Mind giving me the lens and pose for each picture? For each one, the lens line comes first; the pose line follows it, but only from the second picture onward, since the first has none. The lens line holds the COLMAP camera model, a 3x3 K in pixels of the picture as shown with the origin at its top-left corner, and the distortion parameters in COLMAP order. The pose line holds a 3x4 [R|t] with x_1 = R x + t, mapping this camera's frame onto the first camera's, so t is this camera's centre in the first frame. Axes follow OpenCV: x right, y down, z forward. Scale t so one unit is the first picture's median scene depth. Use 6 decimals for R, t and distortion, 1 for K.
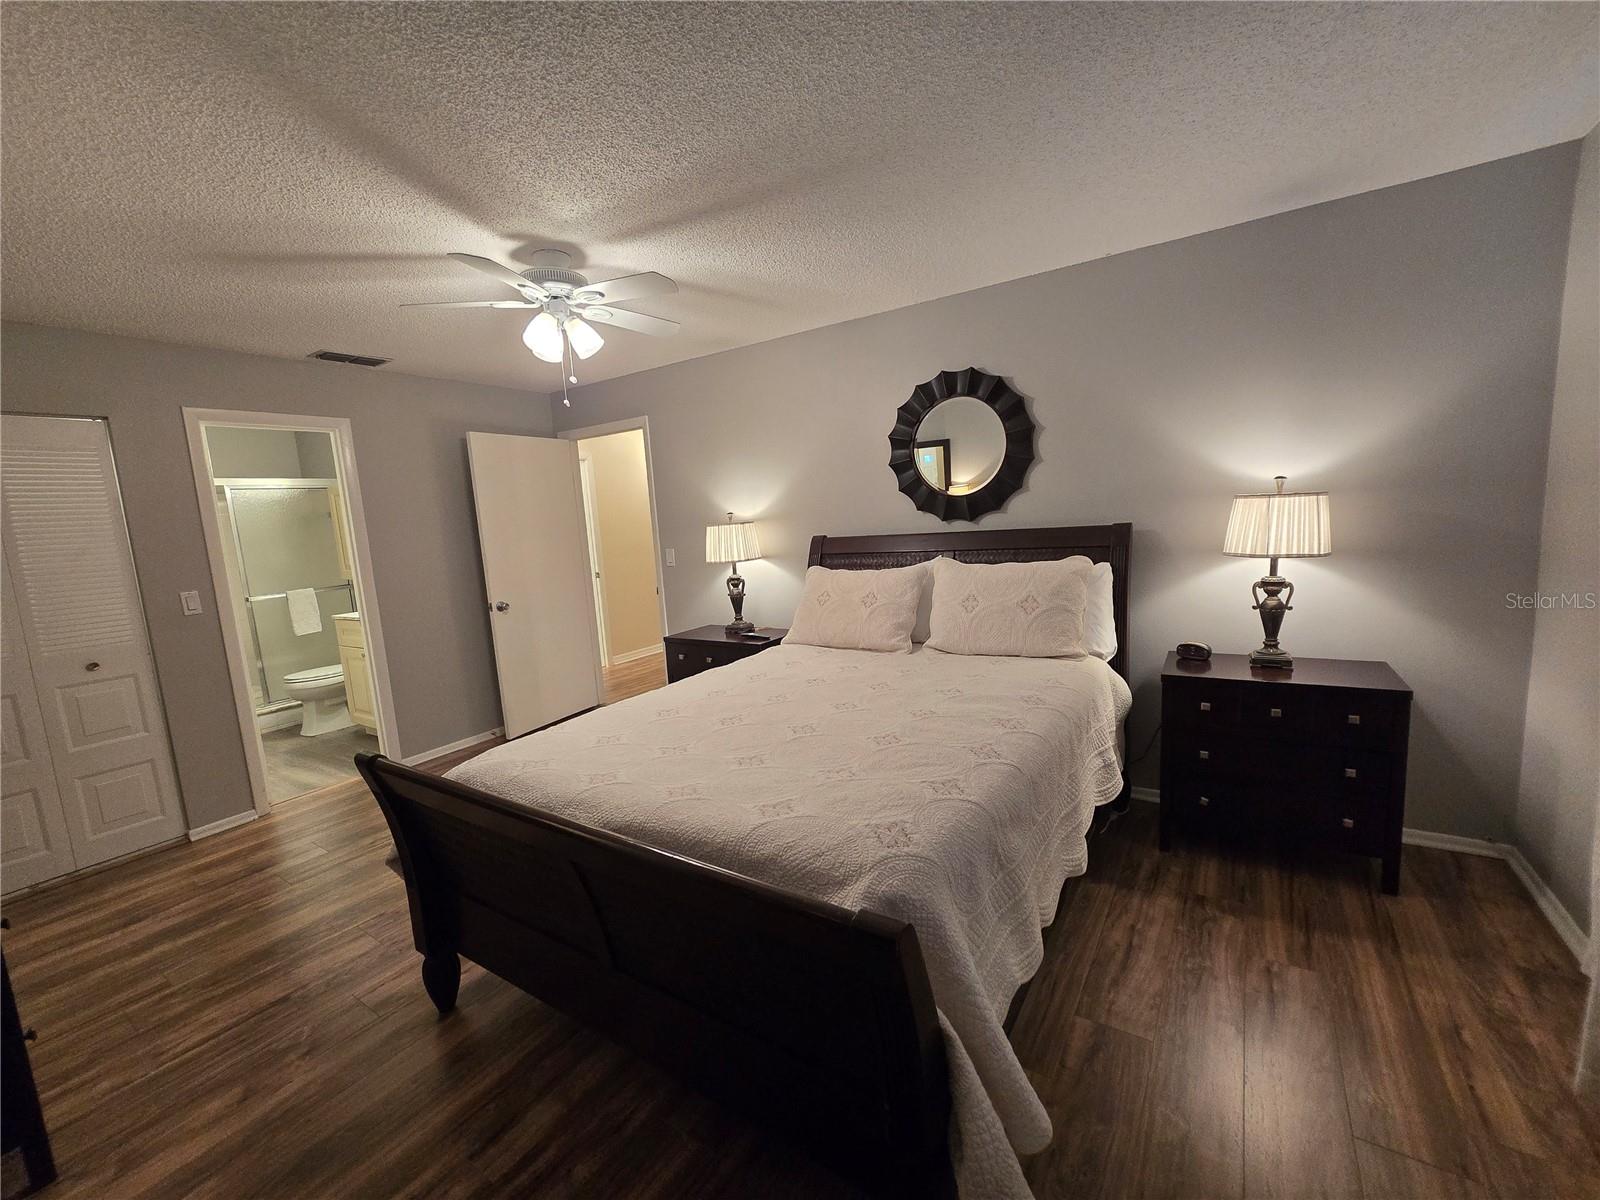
lens RADIAL K [[656.1, 0, 800.0], [0, 656.1, 600.0], [0, 0, 1]] dist [-0.001460, 0.000383]
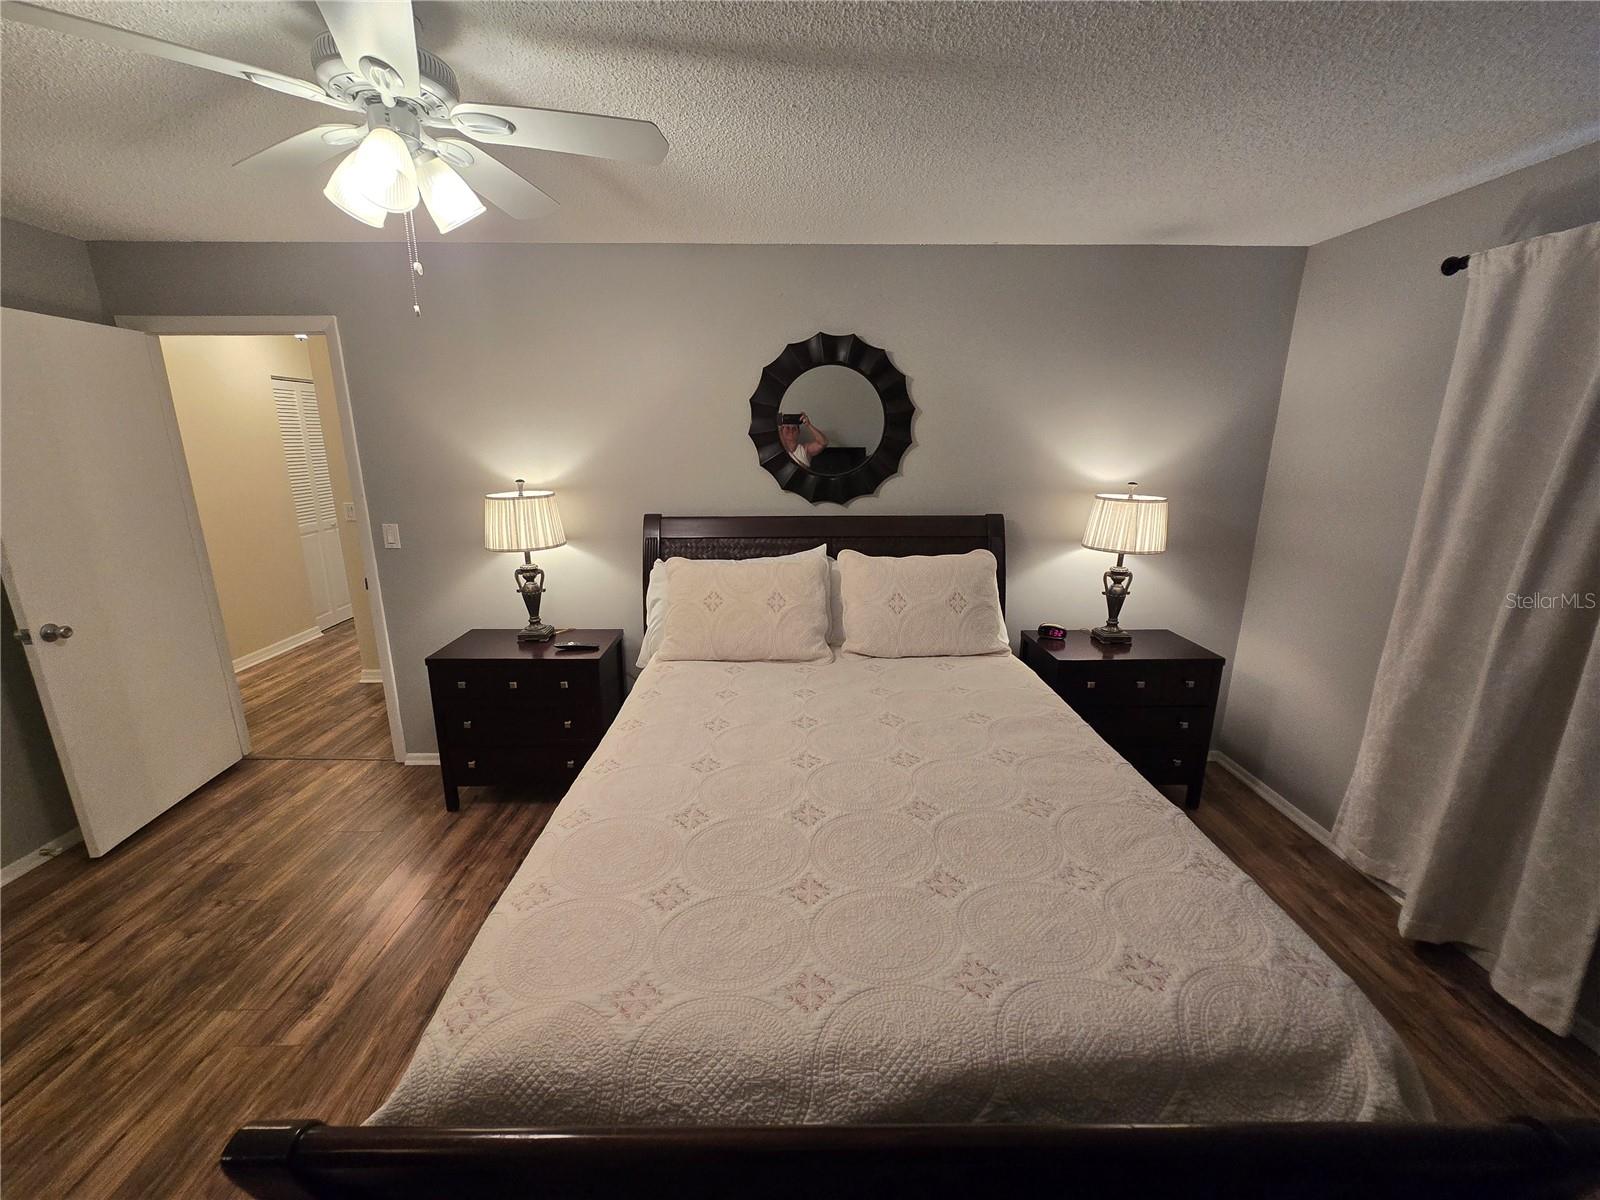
lens RADIAL K [[656.0, 0, 797.9], [0, 656.0, 605.0], [0, 0, 1]] dist [-0.001407, 0.000511]
pose [[0.829716, -0.076218, 0.552958, -0.361194], [0.019621, 0.994004, 0.107570, -0.092242], [-0.557841, -0.078403, 0.826236, 0.298226]]
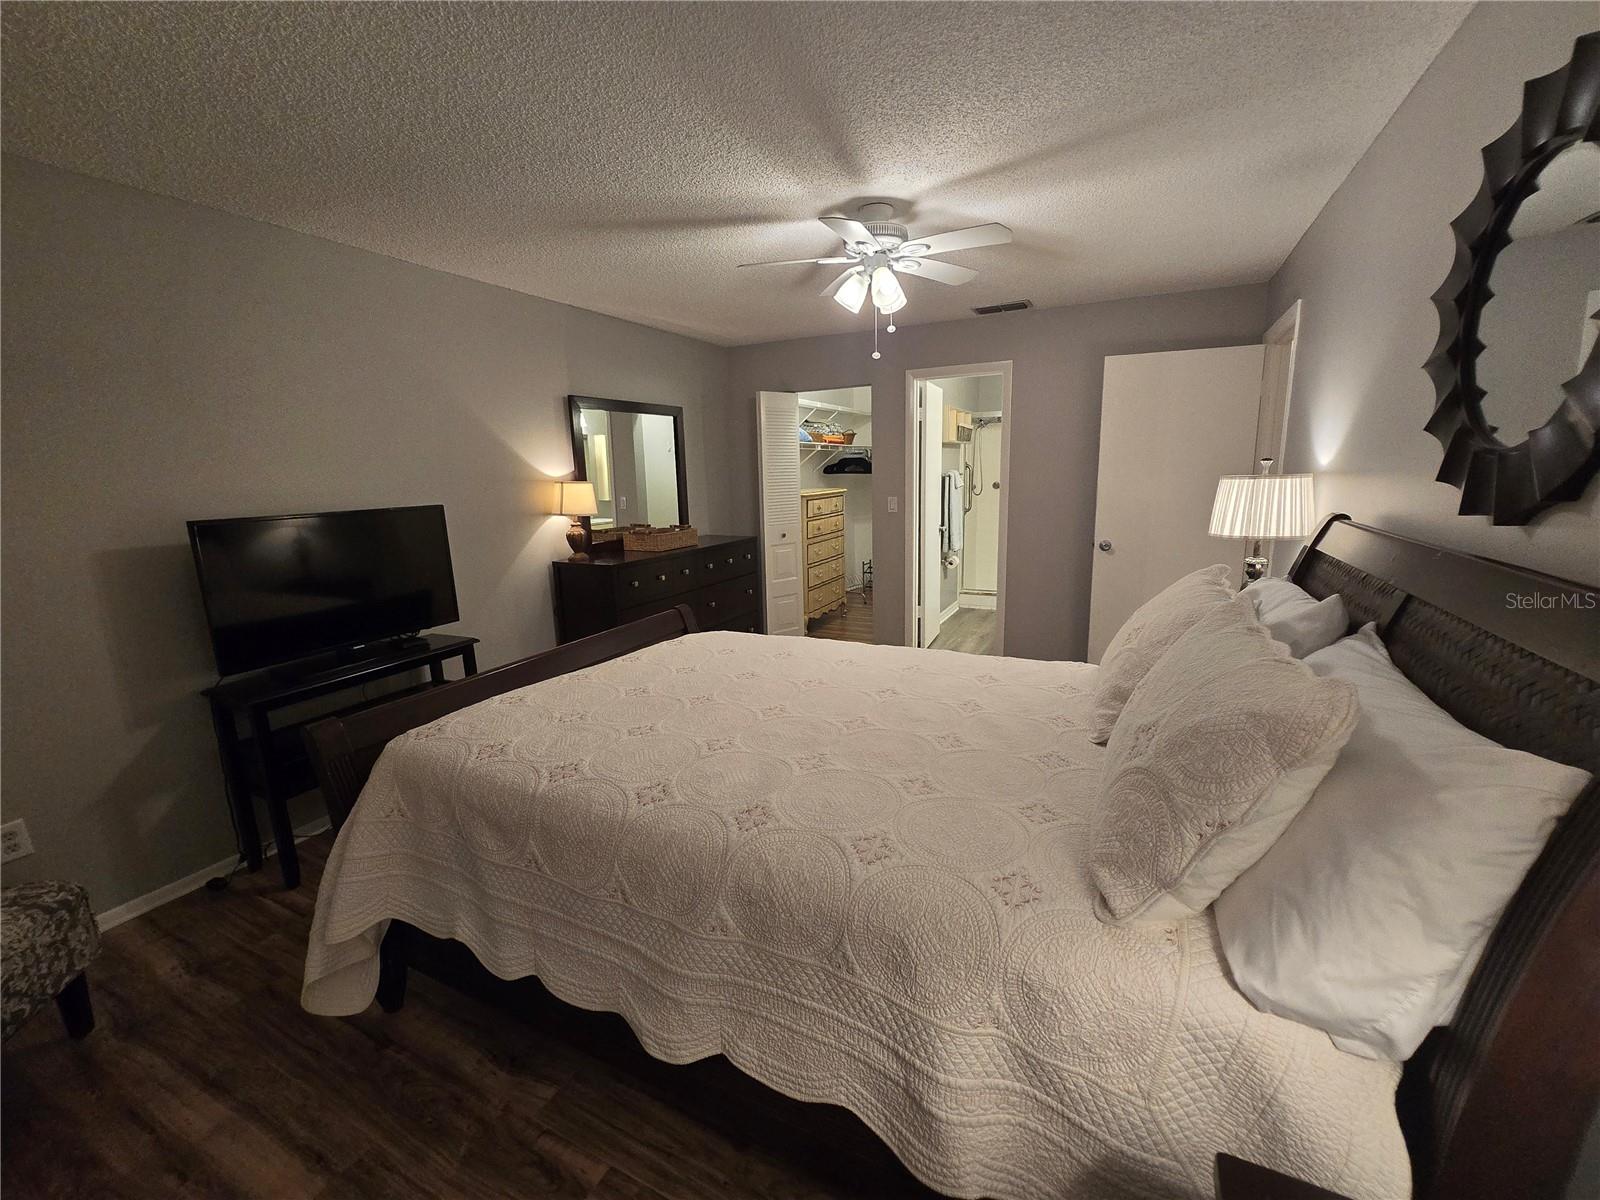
lens RADIAL K [[659.5, 0, 800.8], [0, 659.5, 610.0], [0, 0, 1]] dist [0.022864, 0.000195]
pose [[0.109571, 0.264243, -0.958212, 0.650587], [-0.110984, 0.961240, 0.252387, -0.143524], [0.987764, 0.078692, 0.134650, 0.669847]]
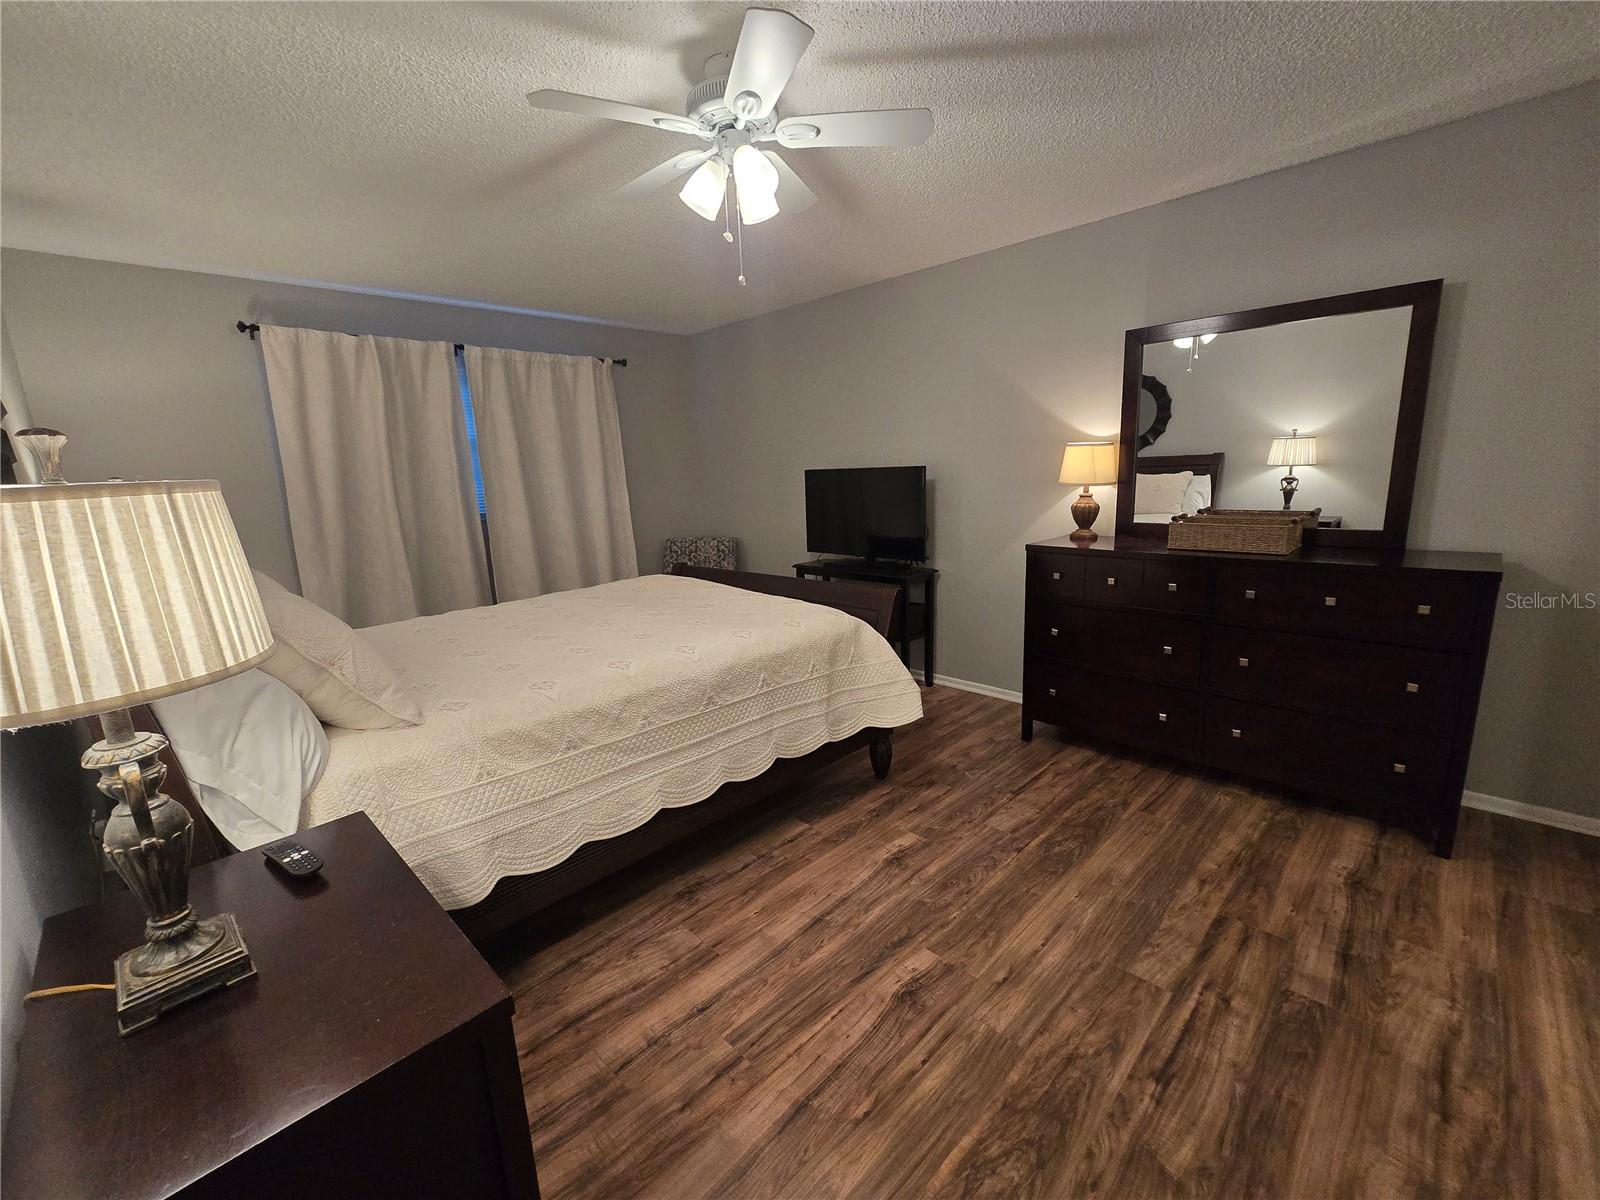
lens RADIAL K [[659.9, 0, 798.9], [0, 659.9, 601.8], [0, 0, 1]] dist [-0.005191, 0.000774]
pose [[-0.973956, 0.062791, 0.217868, -0.486517], [0.130593, 0.940850, 0.312643, -0.157251], [-0.185350, 0.332953, -0.924547, 1.555659]]
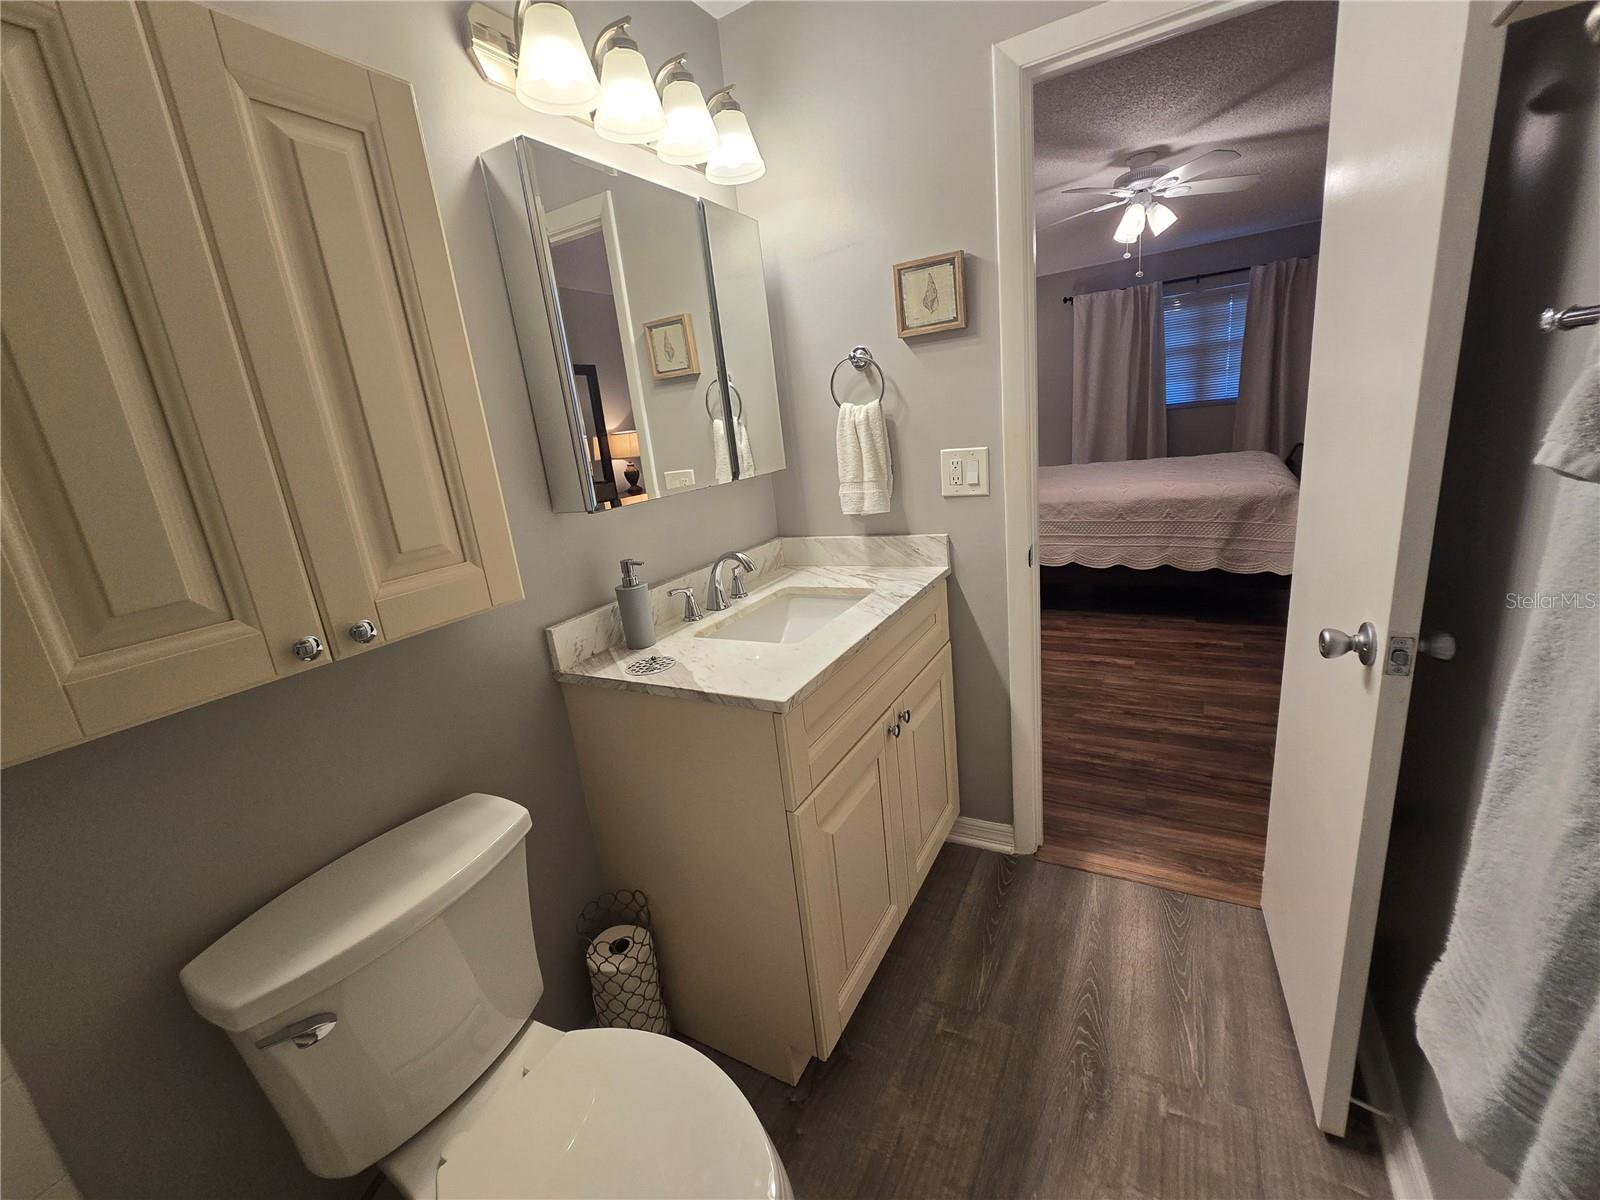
lens RADIAL K [[659.9, 0, 798.9], [0, 659.9, 601.8], [0, 0, 1]] dist [-0.005191, 0.000774]
pose [[-0.052998, -0.190568, 0.980242, -1.516899], [0.243936, 0.949413, 0.197763, -0.085558], [-0.968342, 0.249597, -0.003830, 1.591157]]
